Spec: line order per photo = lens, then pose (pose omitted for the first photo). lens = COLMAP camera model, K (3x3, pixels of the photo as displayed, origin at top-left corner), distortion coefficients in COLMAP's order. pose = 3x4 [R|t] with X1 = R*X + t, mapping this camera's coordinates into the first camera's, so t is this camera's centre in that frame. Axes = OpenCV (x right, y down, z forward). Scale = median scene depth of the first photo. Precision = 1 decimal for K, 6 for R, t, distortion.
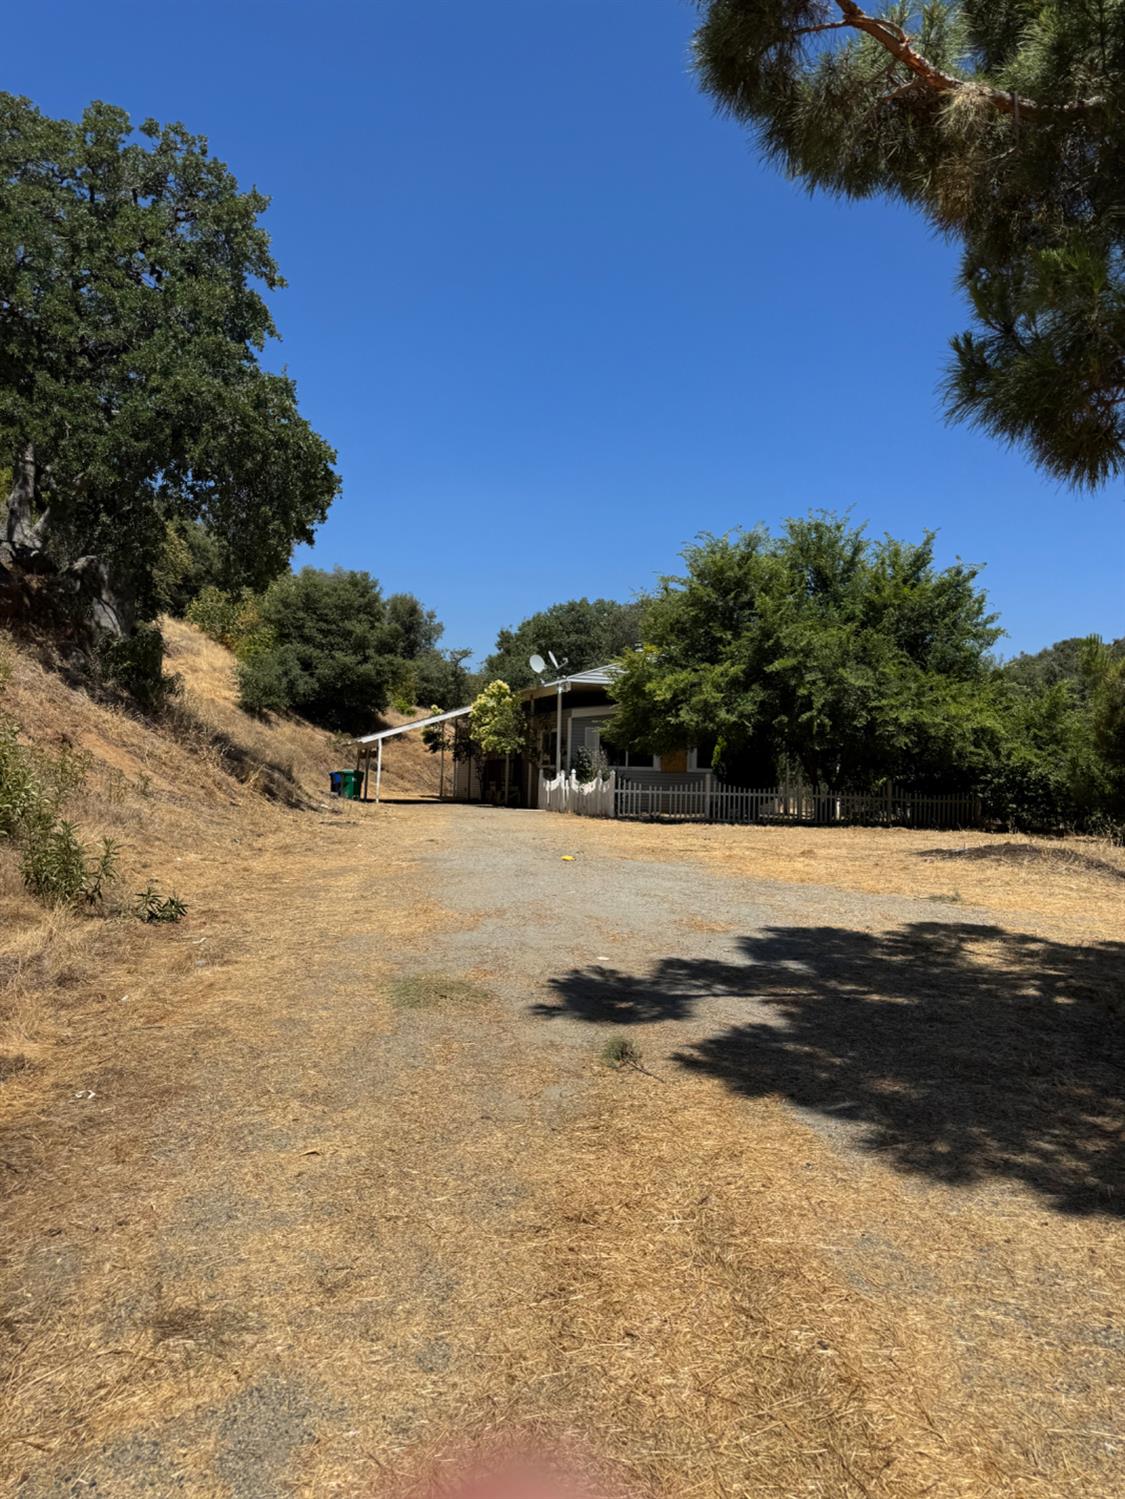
lens RADIAL K [[1068.9, 0, 562.8], [0, 1068.9, 754.1], [0, 0, 1]] dist [0.163349, -0.316814]
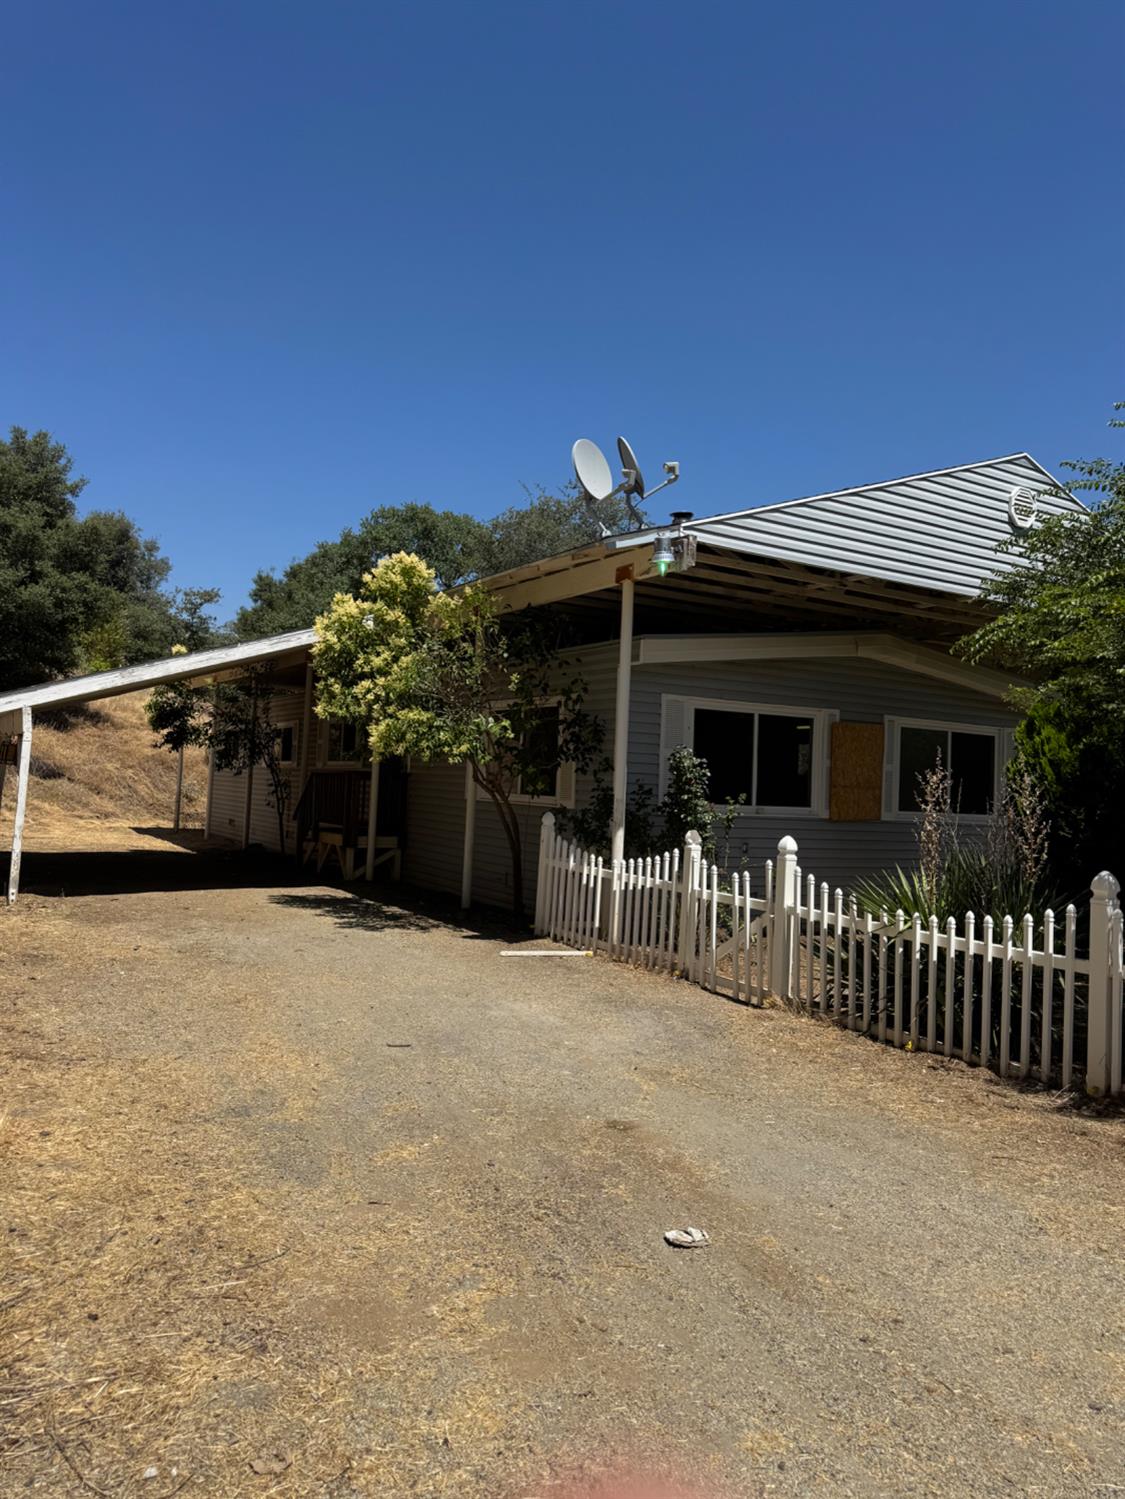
lens RADIAL K [[1068.9, 0, 562.8], [0, 1068.9, 754.1], [0, 0, 1]] dist [0.163349, -0.316814]
pose [[0.967958, 0.027026, 0.249654, -0.059821], [-0.027285, 0.999625, -0.002423, -0.002476], [-0.249626, -0.004466, 0.968332, 0.403807]]
